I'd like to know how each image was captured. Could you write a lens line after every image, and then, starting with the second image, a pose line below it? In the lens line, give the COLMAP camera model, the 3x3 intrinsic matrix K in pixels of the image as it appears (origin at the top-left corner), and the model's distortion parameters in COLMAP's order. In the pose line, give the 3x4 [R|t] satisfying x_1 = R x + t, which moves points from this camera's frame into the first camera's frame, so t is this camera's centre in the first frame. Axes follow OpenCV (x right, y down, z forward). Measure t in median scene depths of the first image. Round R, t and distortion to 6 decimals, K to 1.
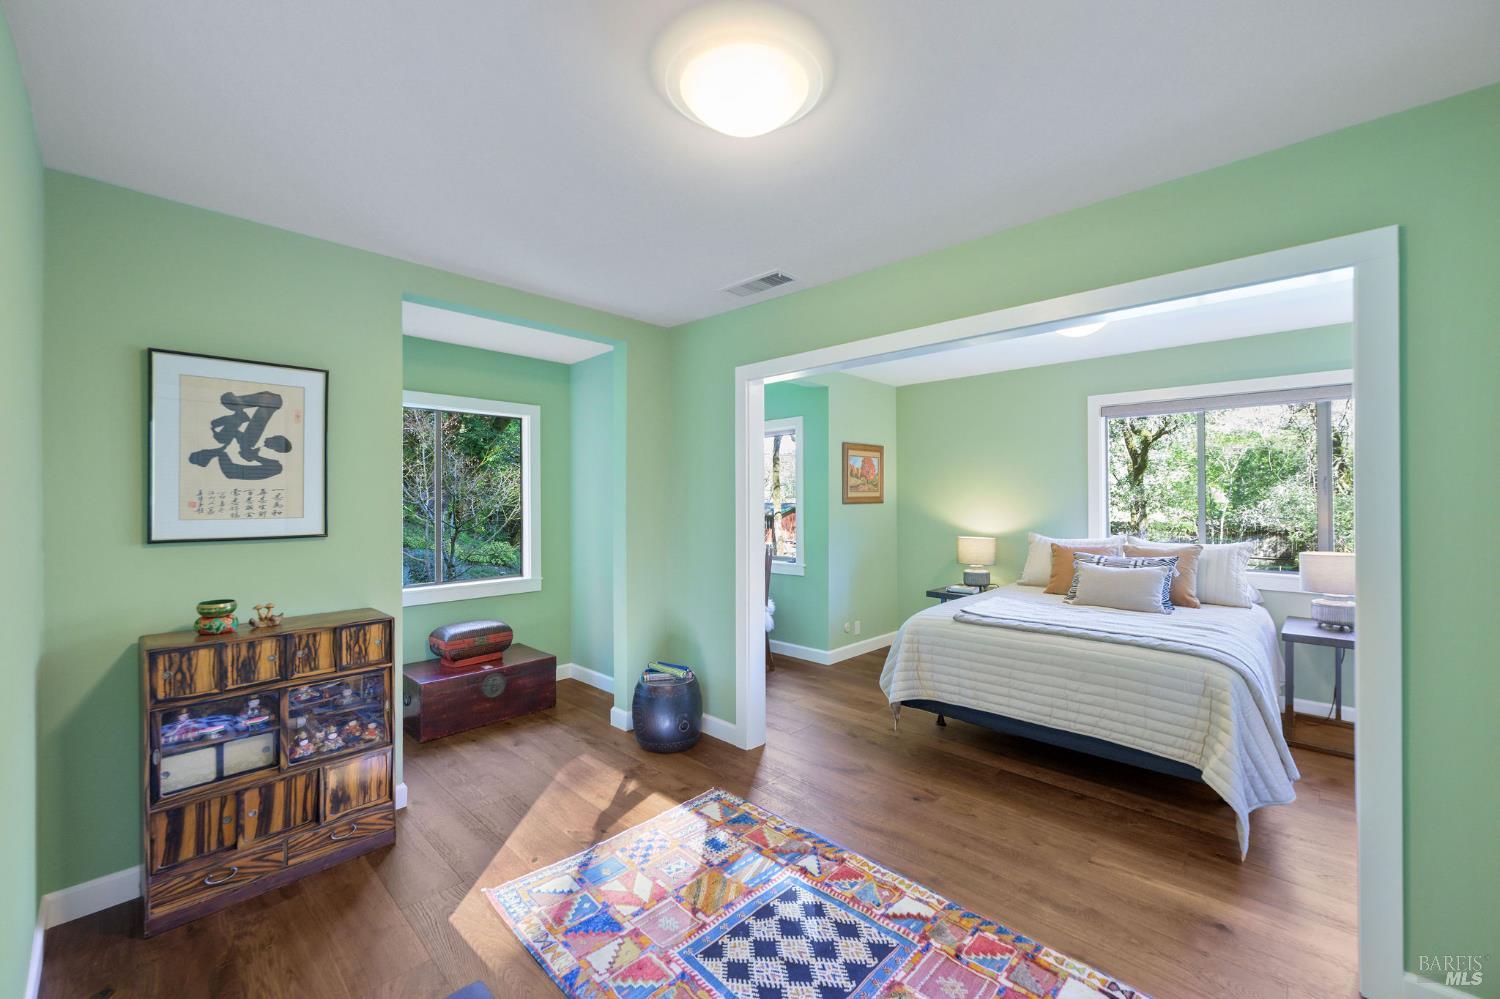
lens RADIAL K [[619.1, 0, 752.0], [0, 619.1, 495.0], [0, 0, 1]] dist [0.001680, 0.000476]
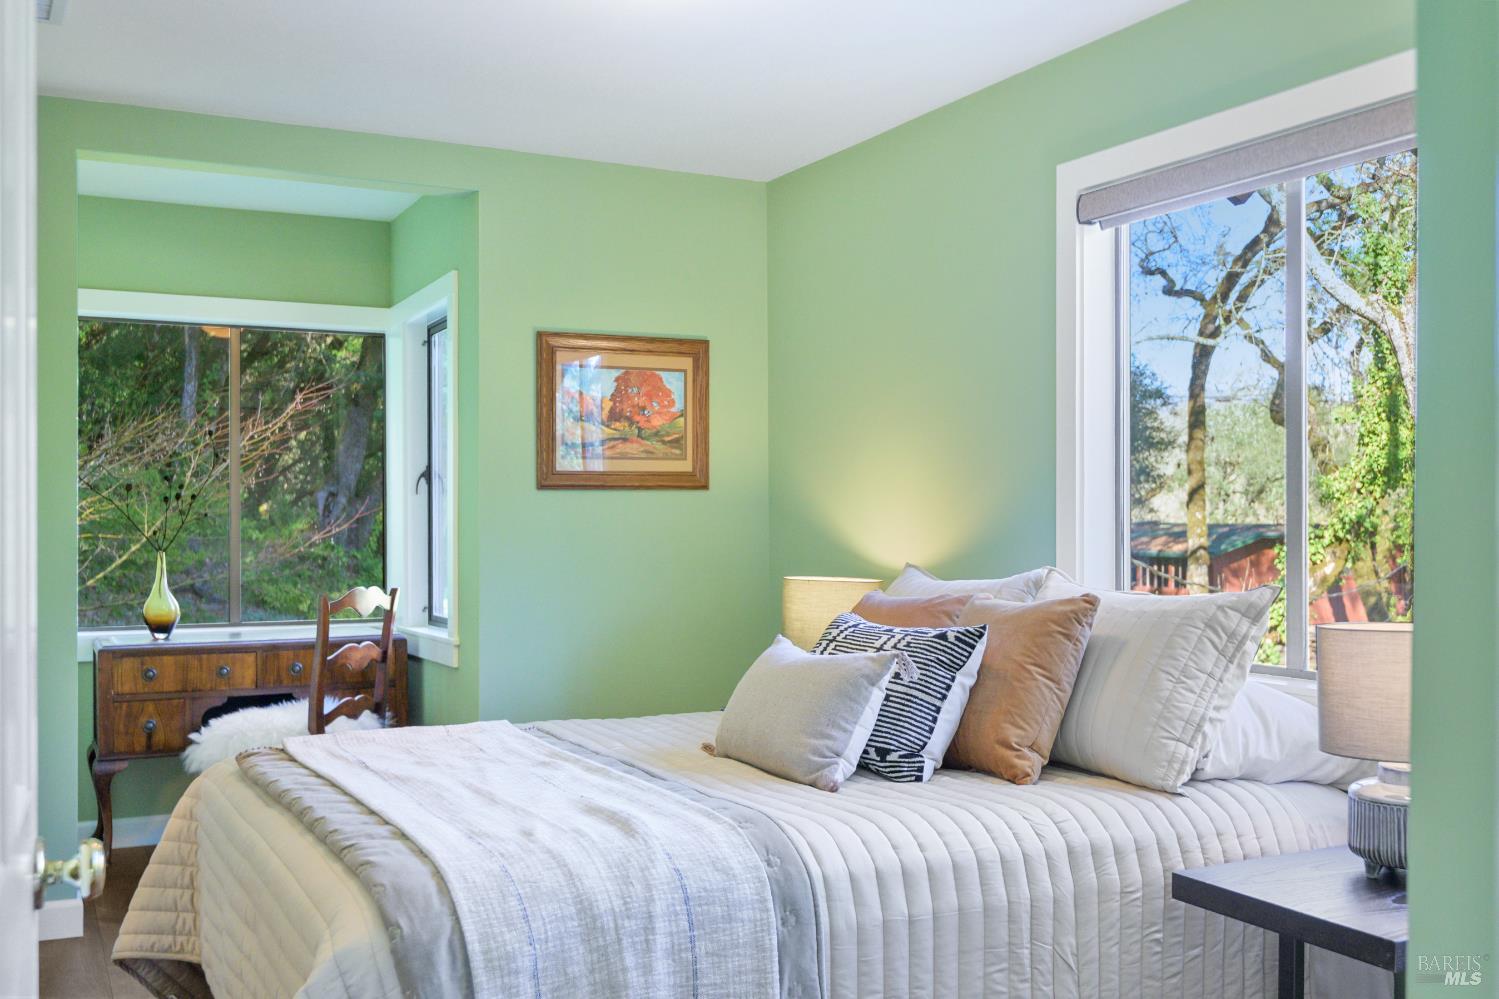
lens RADIAL K [[1537.8, 0, 750.1], [0, 1537.8, 508.9], [0, 0, 1]] dist [0.003289, 0.000000]
pose [[0.934455, 0.002165, -0.356075, 0.525183], [-0.001761, 0.999997, 0.001459, 0.021803], [0.356077, -0.000736, 0.934456, 0.112370]]
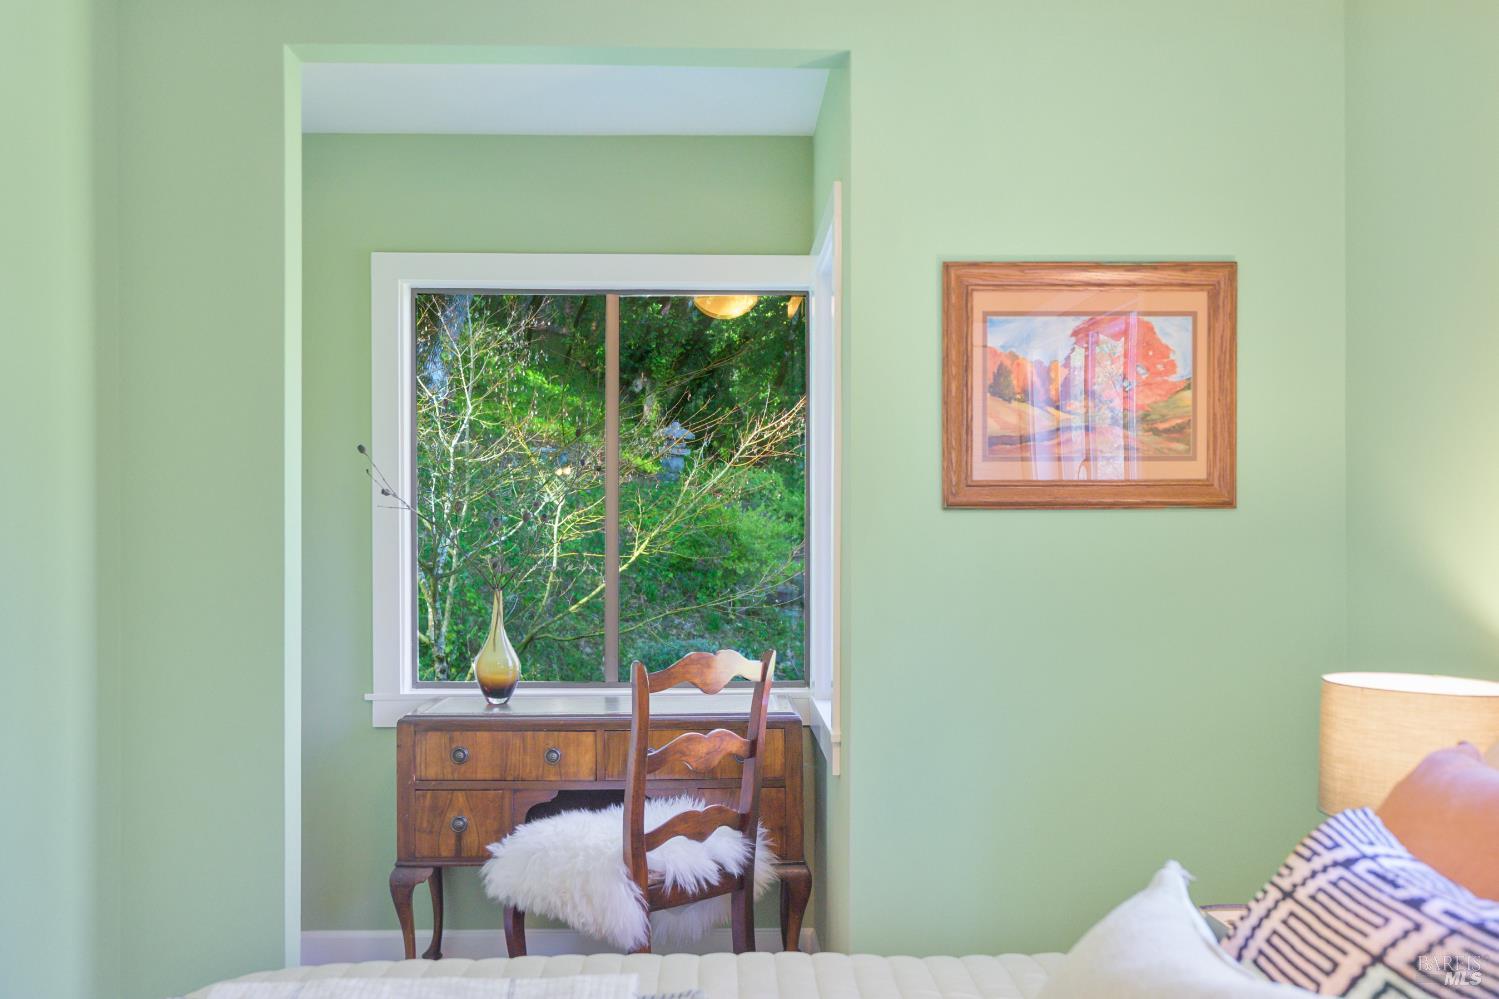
lens RADIAL K [[1577.5, 0, 750.5], [0, 1577.5, 530.4], [0, 0, 1]] dist [0.002064, 0.000000]
pose [[0.689385, 0.011261, -0.724307, 0.471154], [0.000816, 0.999866, 0.016321, 0.010821], [0.724395, -0.011842, 0.689284, 0.421964]]
